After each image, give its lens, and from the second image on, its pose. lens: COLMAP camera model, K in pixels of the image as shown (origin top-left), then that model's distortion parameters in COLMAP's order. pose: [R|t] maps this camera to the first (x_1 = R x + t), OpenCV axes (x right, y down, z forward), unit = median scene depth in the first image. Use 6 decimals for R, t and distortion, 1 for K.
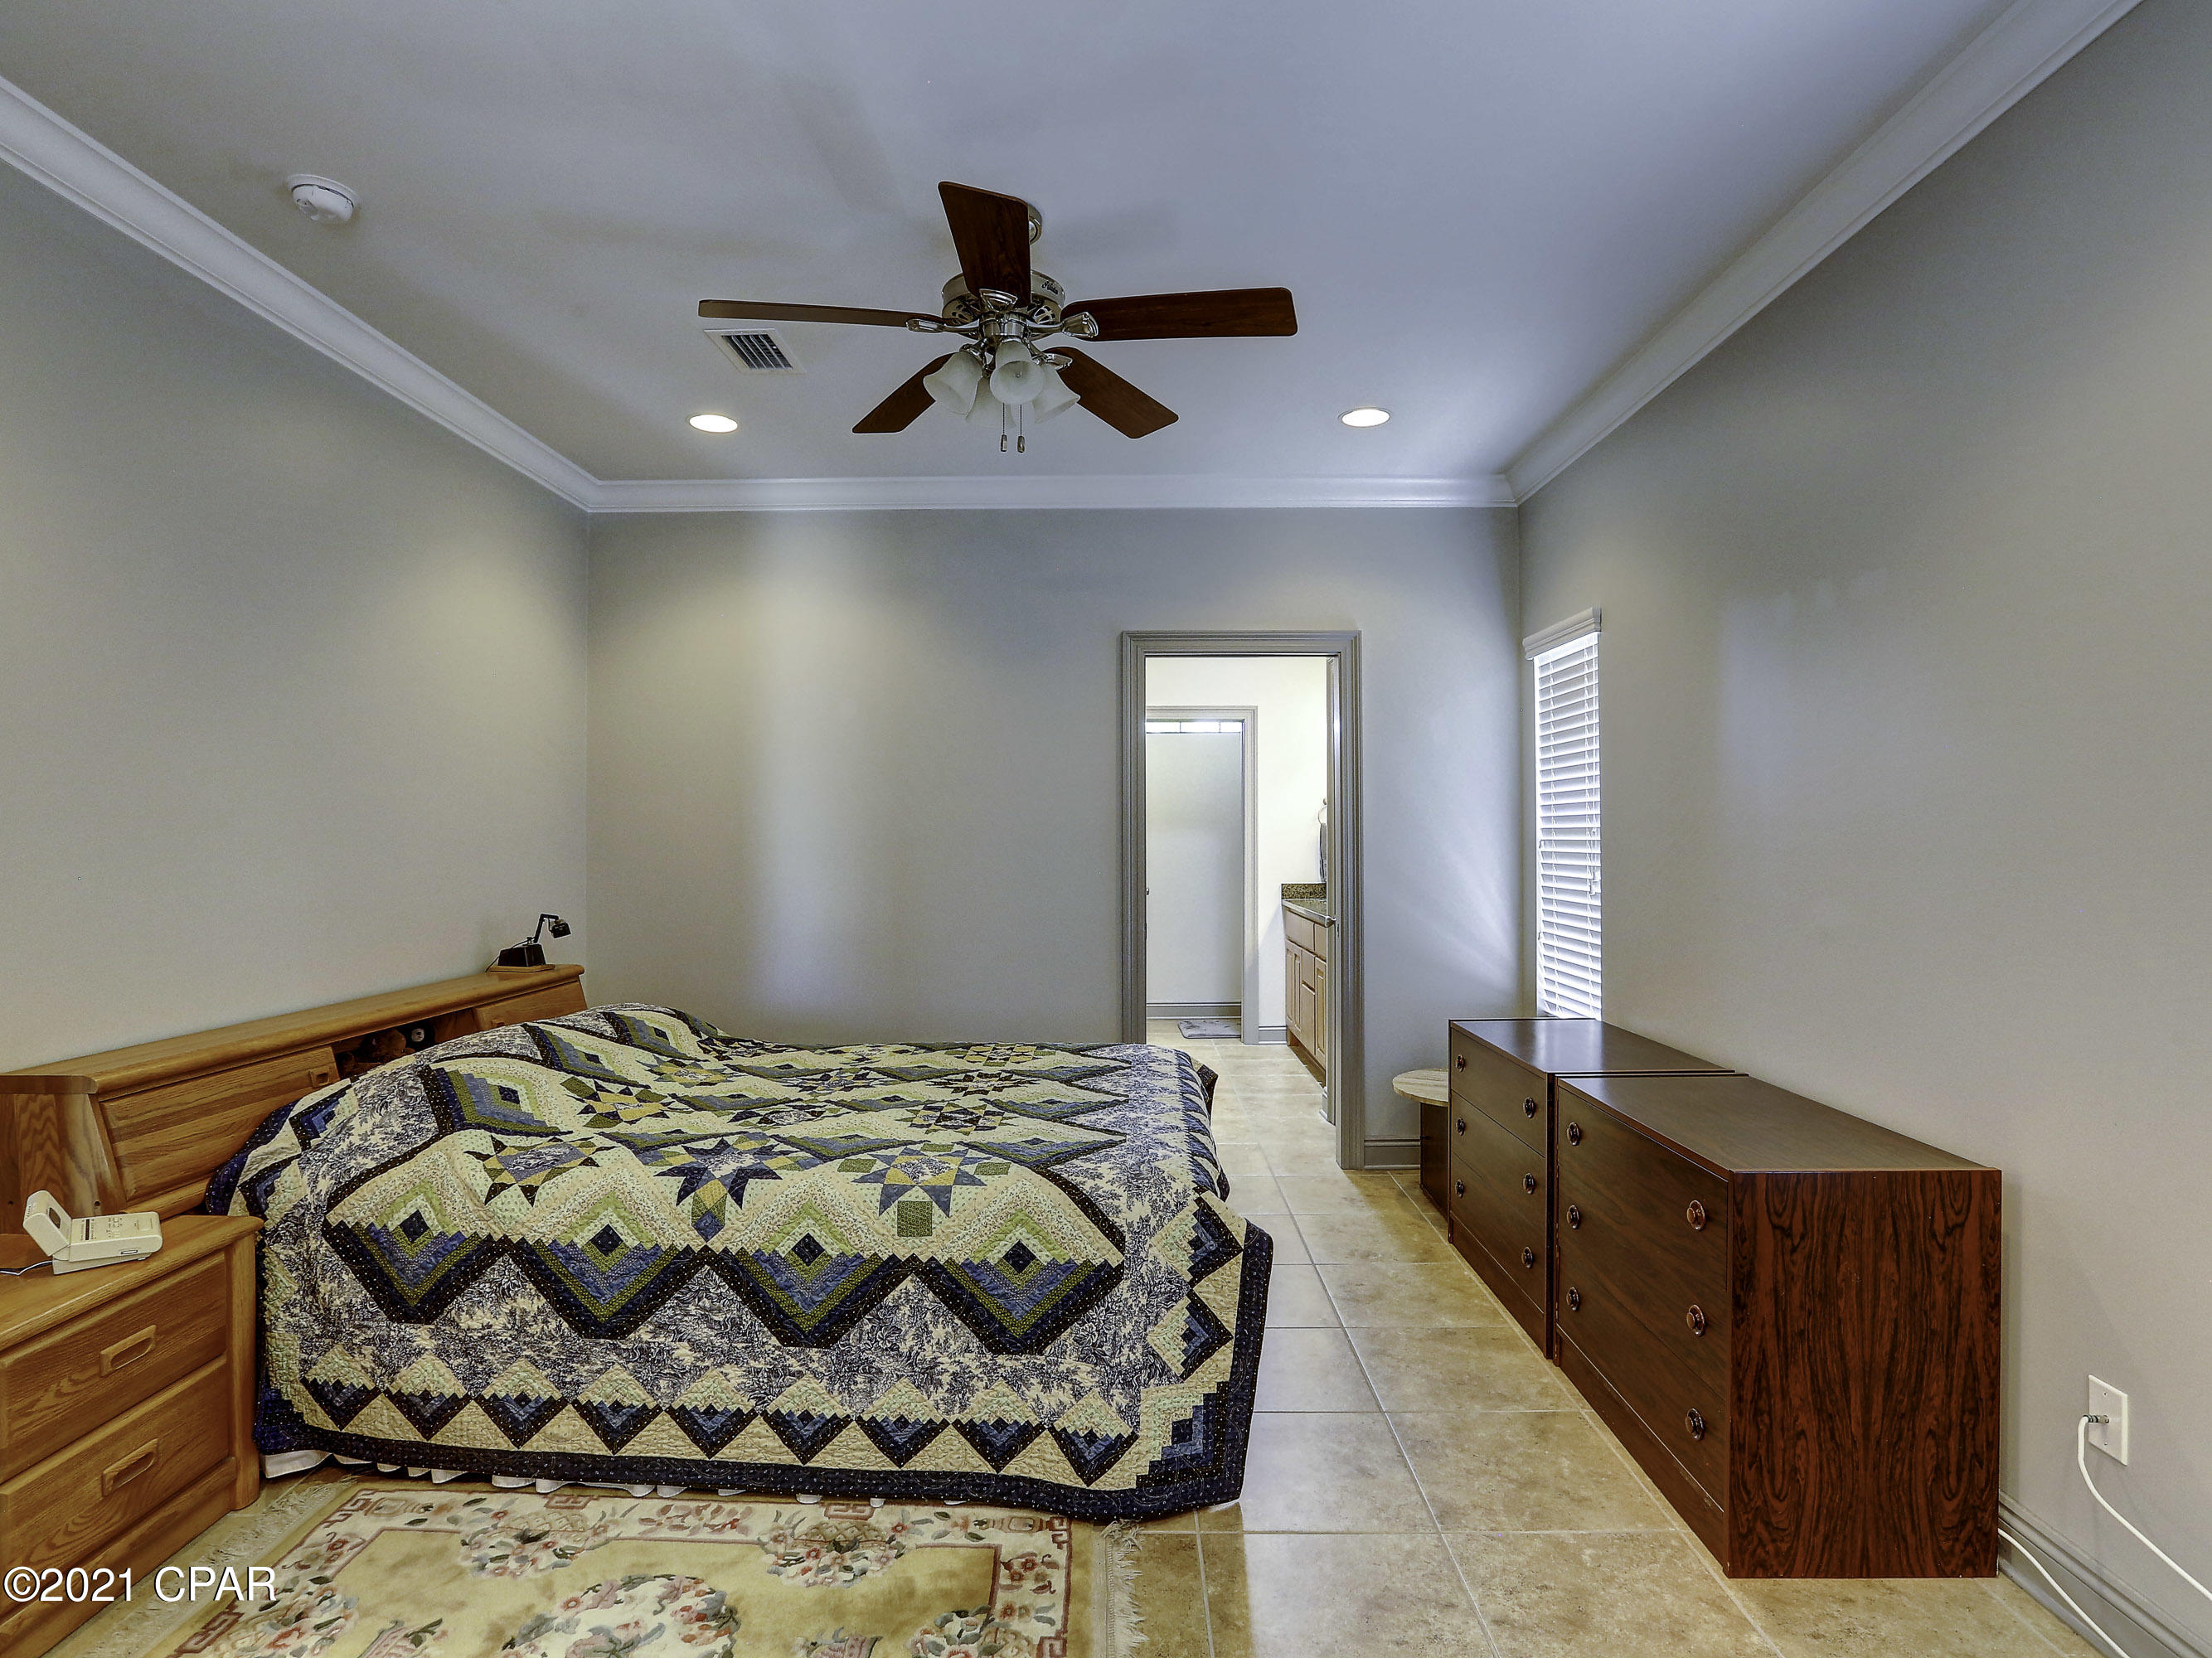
lens RADIAL K [[1147.7, 0, 1110.6], [0, 1147.7, 814.0], [0, 0, 1]] dist [-0.044527, 0.016945]
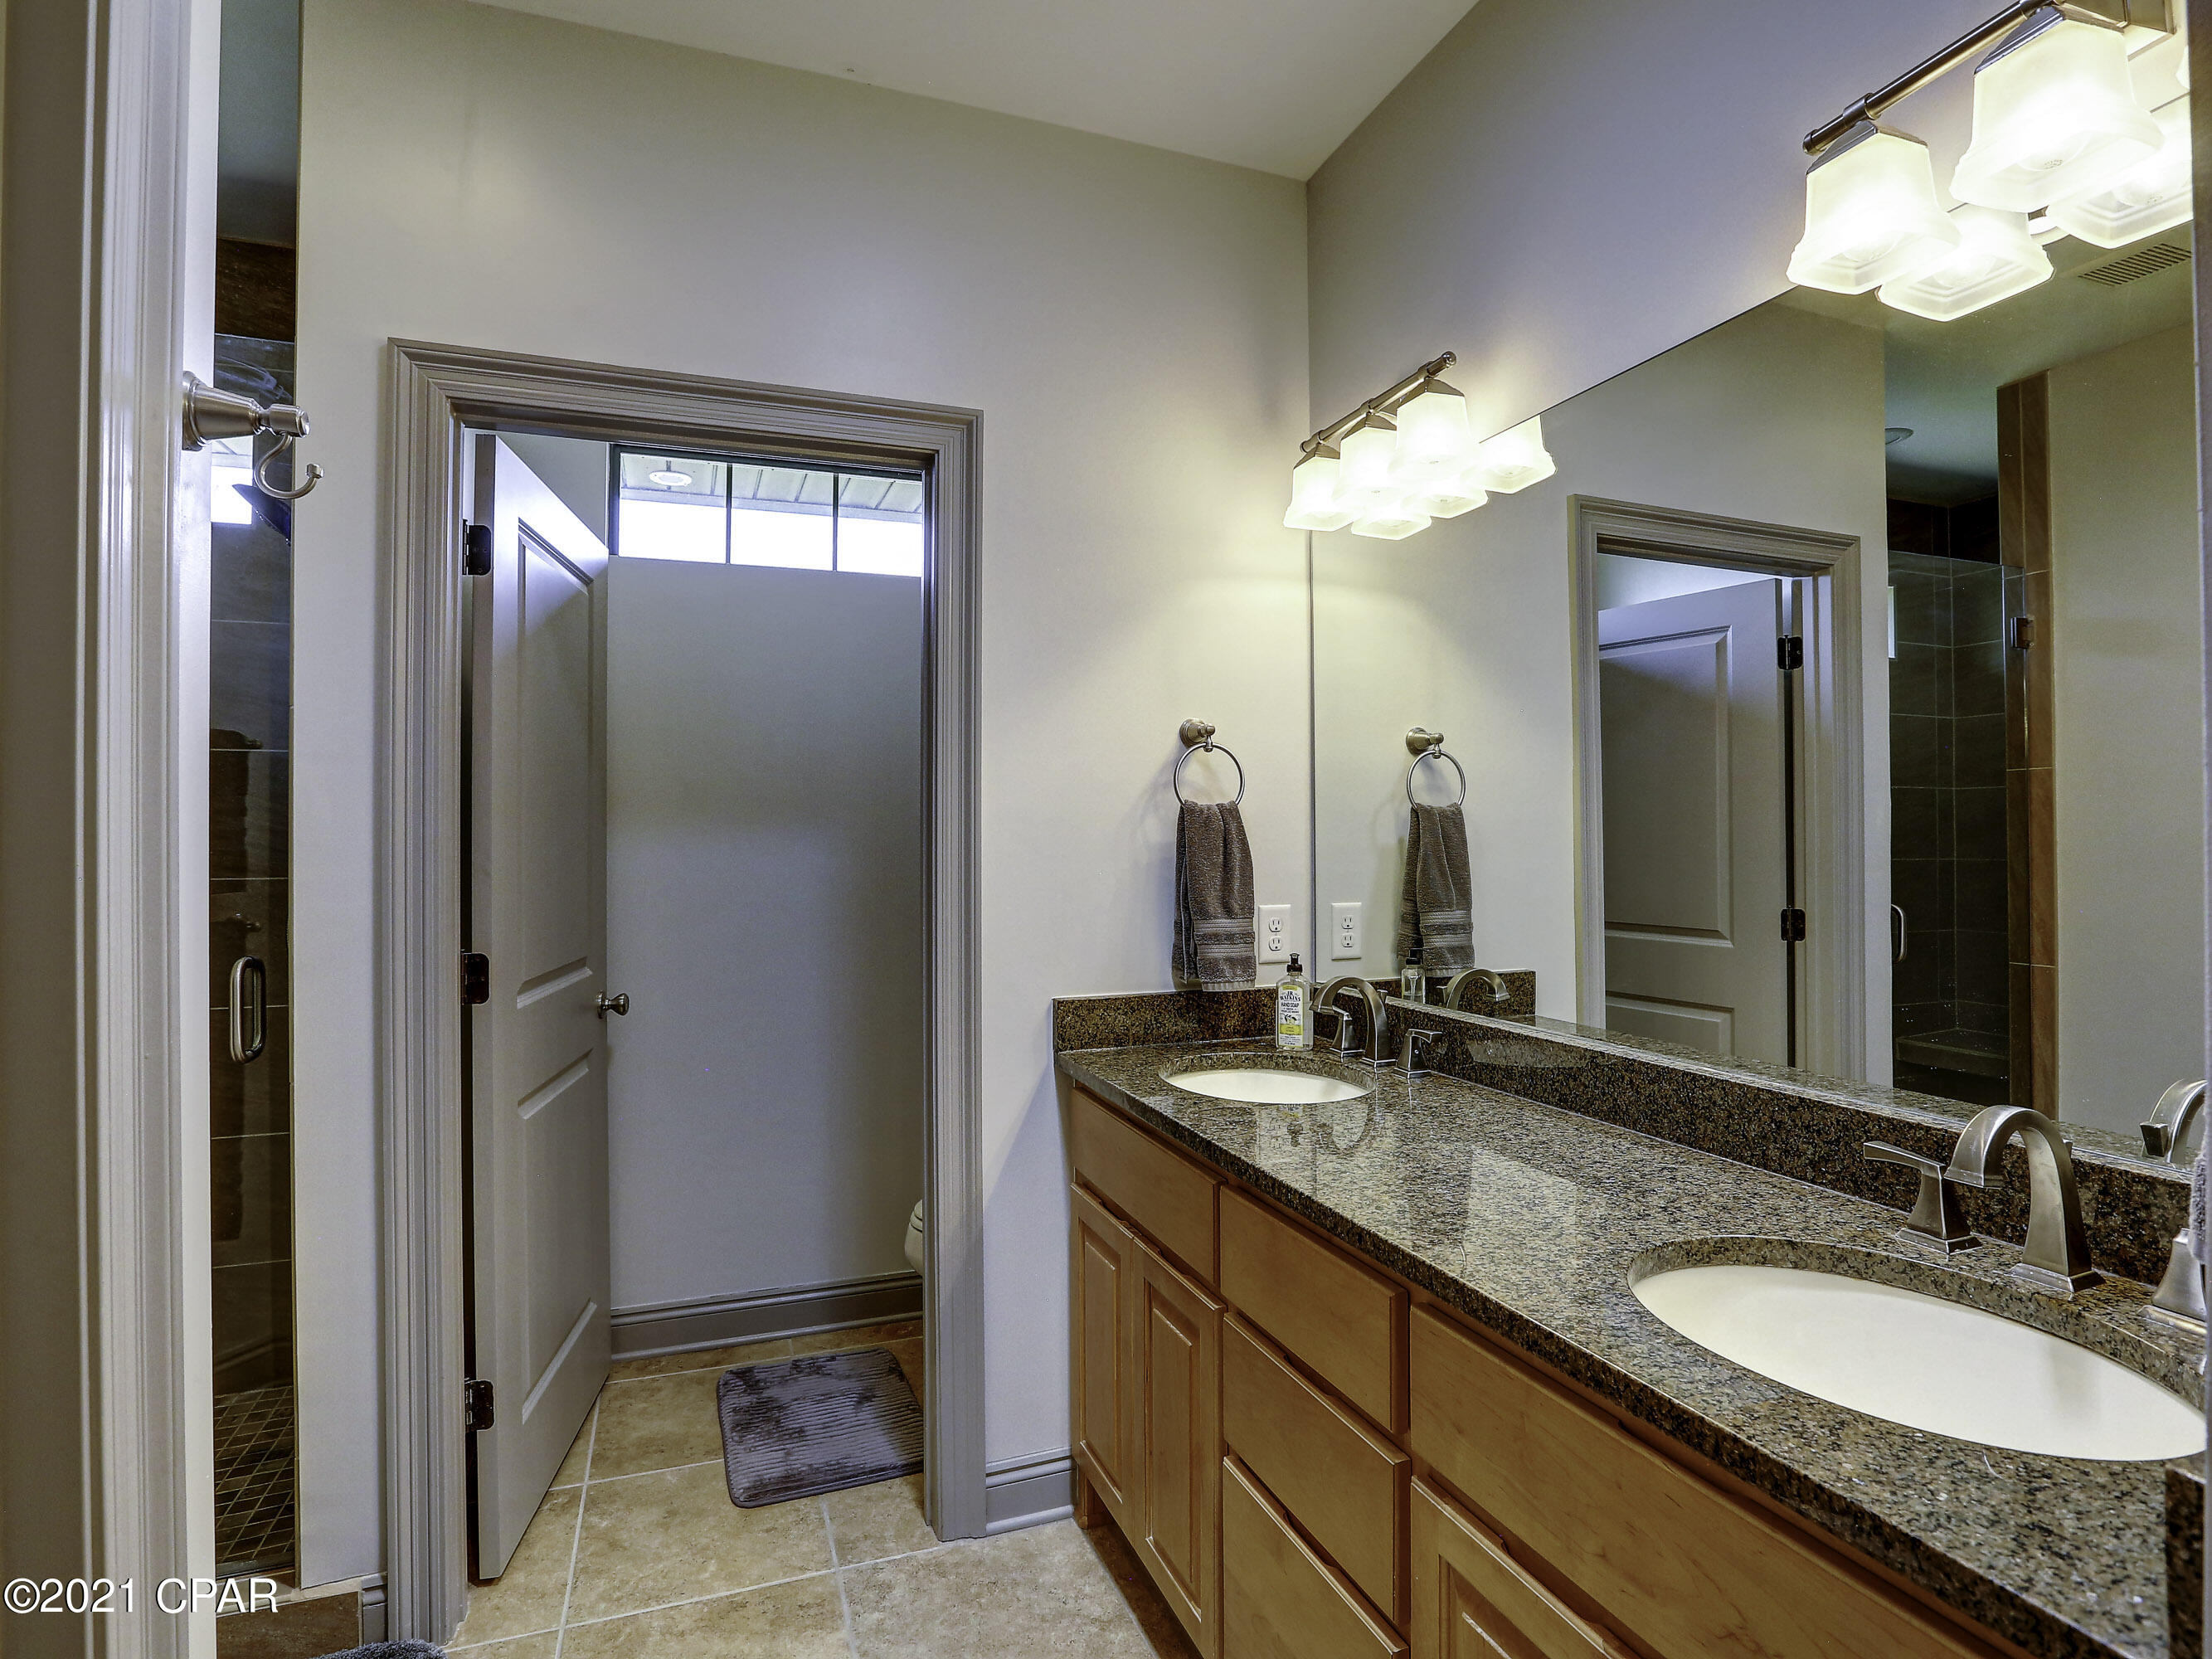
lens RADIAL K [[1147.9, 0, 1110.0], [0, 1147.9, 830.9], [0, 0, 1]] dist [-0.044527, 0.016945]
pose [[0.937535, -0.000299, 0.347891, 0.180883], [-0.000106, 0.999999, 0.001147, 0.049157], [-0.347891, -0.001113, 0.937534, 2.289408]]
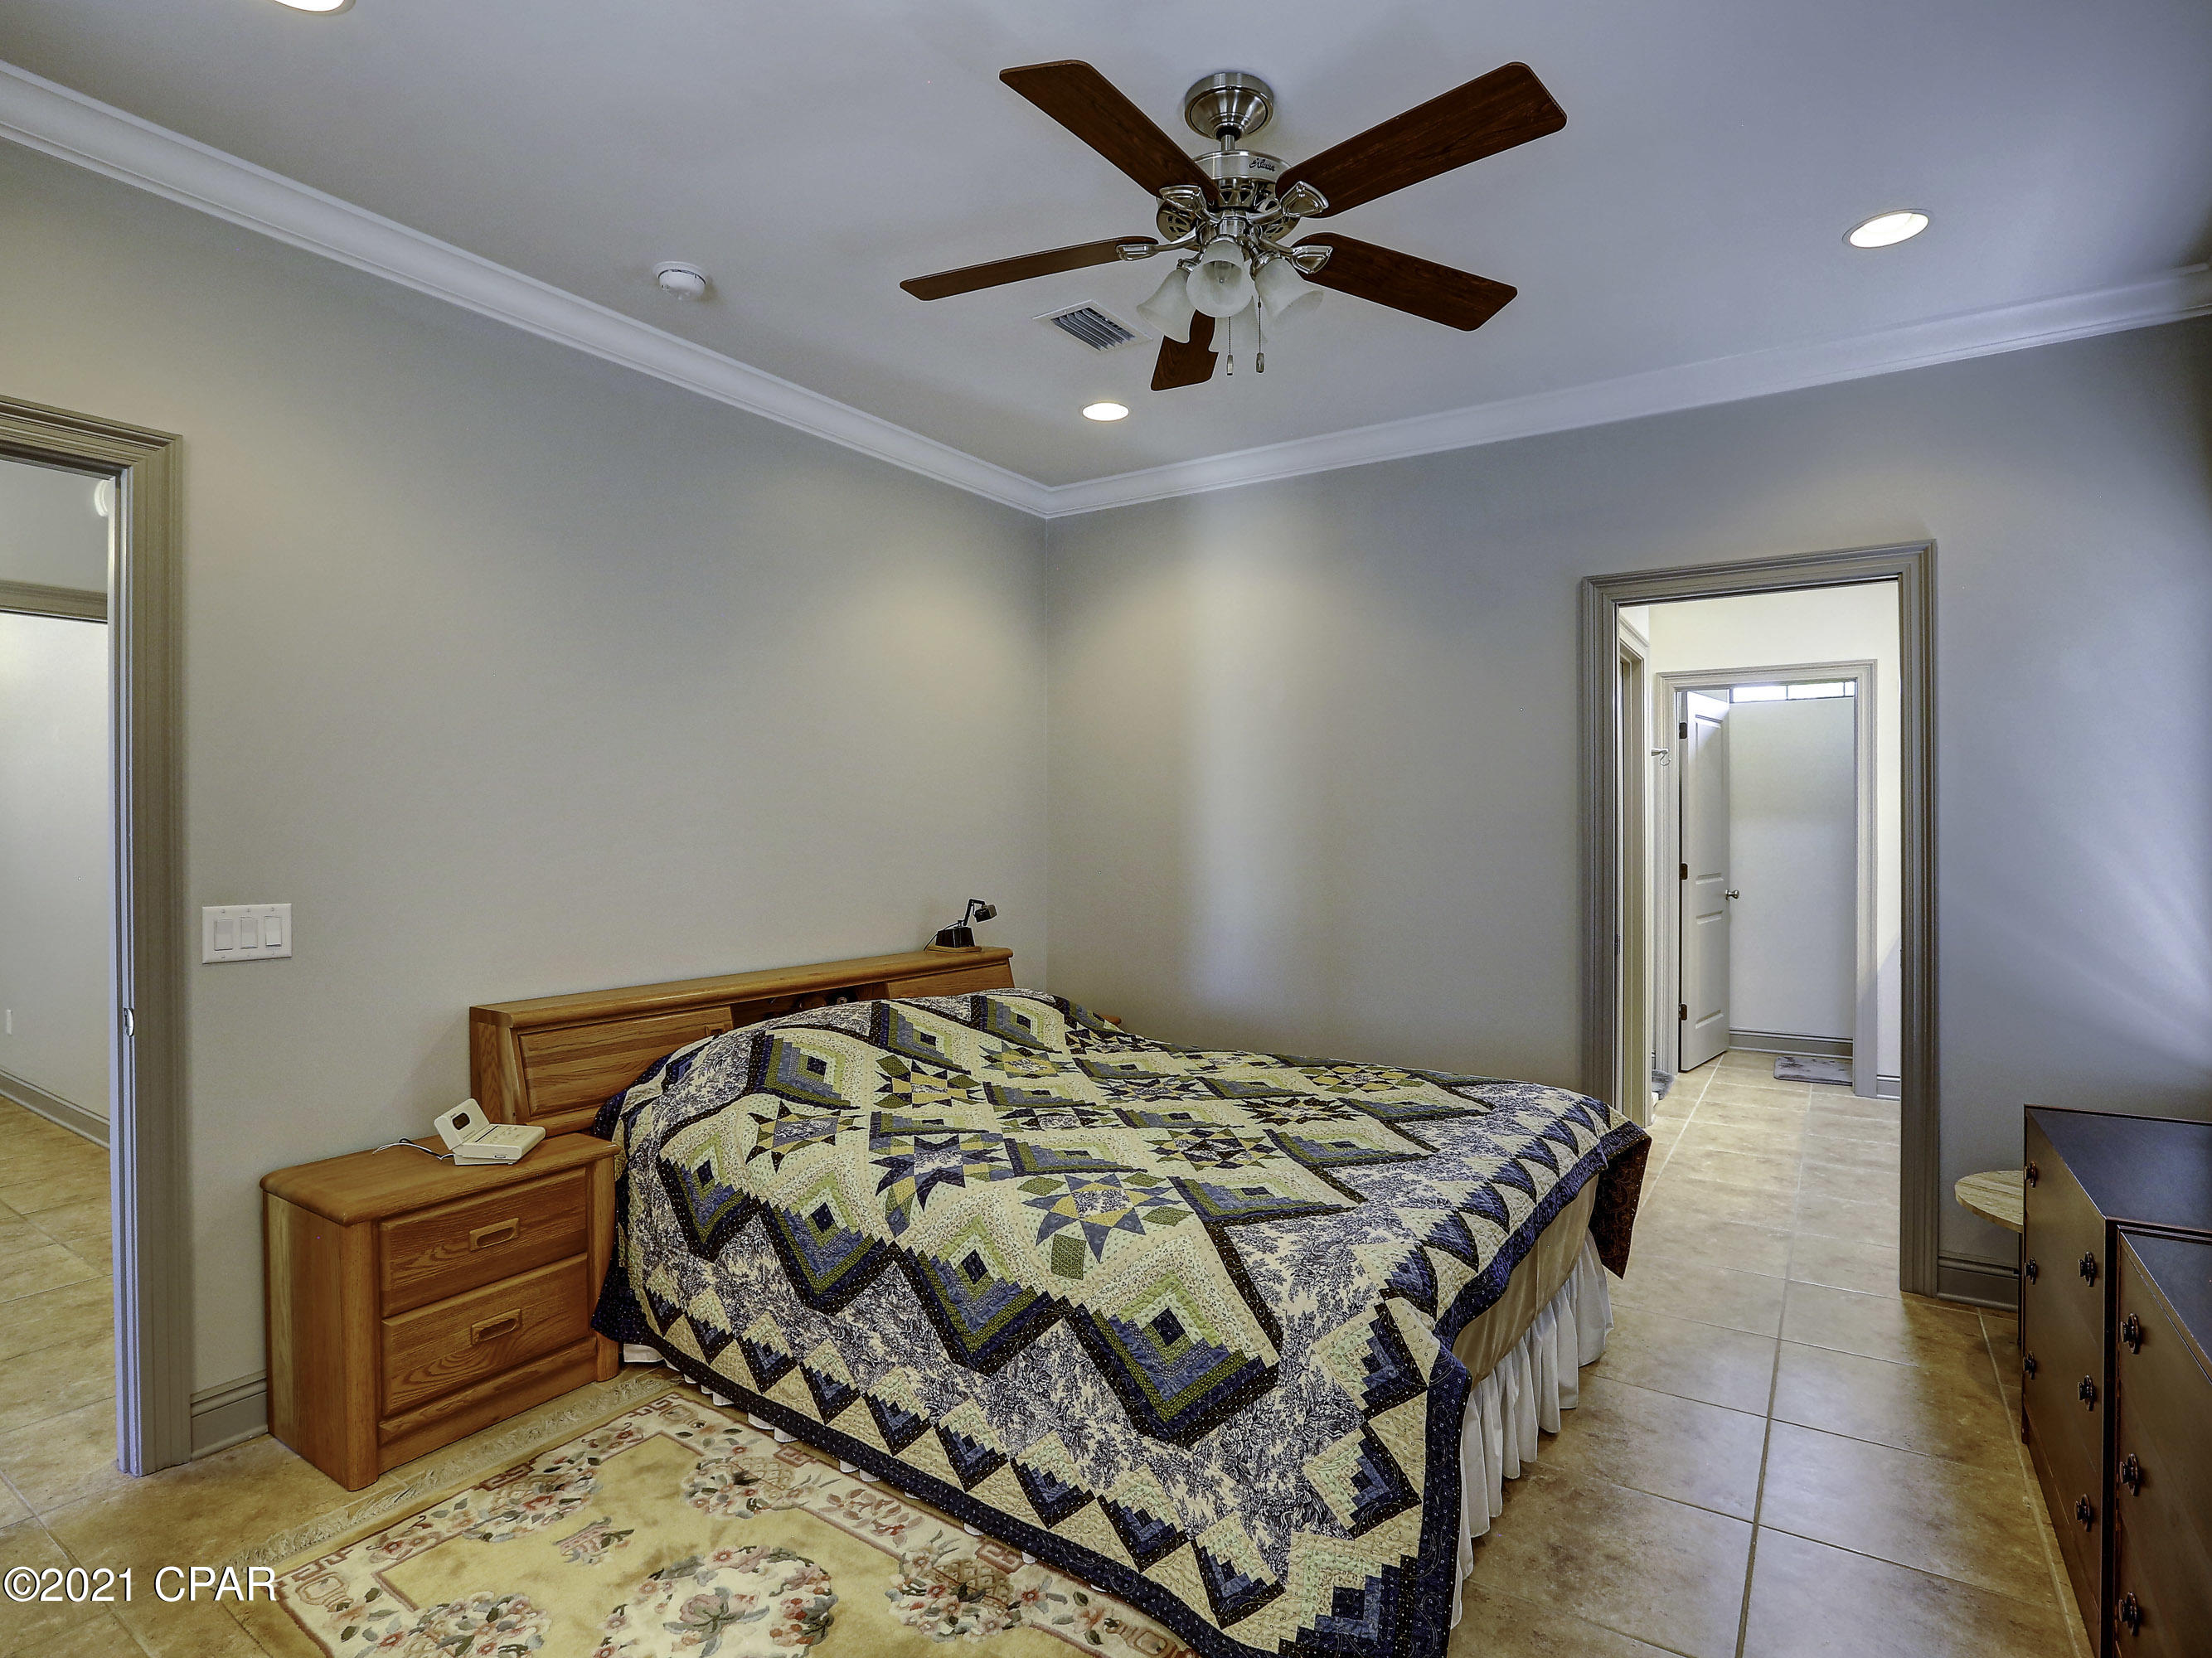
lens RADIAL K [[1147.7, 0, 1094.8], [0, 1147.7, 817.3], [0, 0, 1]] dist [-0.044527, 0.016945]
pose [[0.836126, -0.002491, -0.548531, 0.334211], [0.008187, 0.999935, 0.007938, 0.004930], [0.548476, -0.011128, 0.836092, 0.269790]]
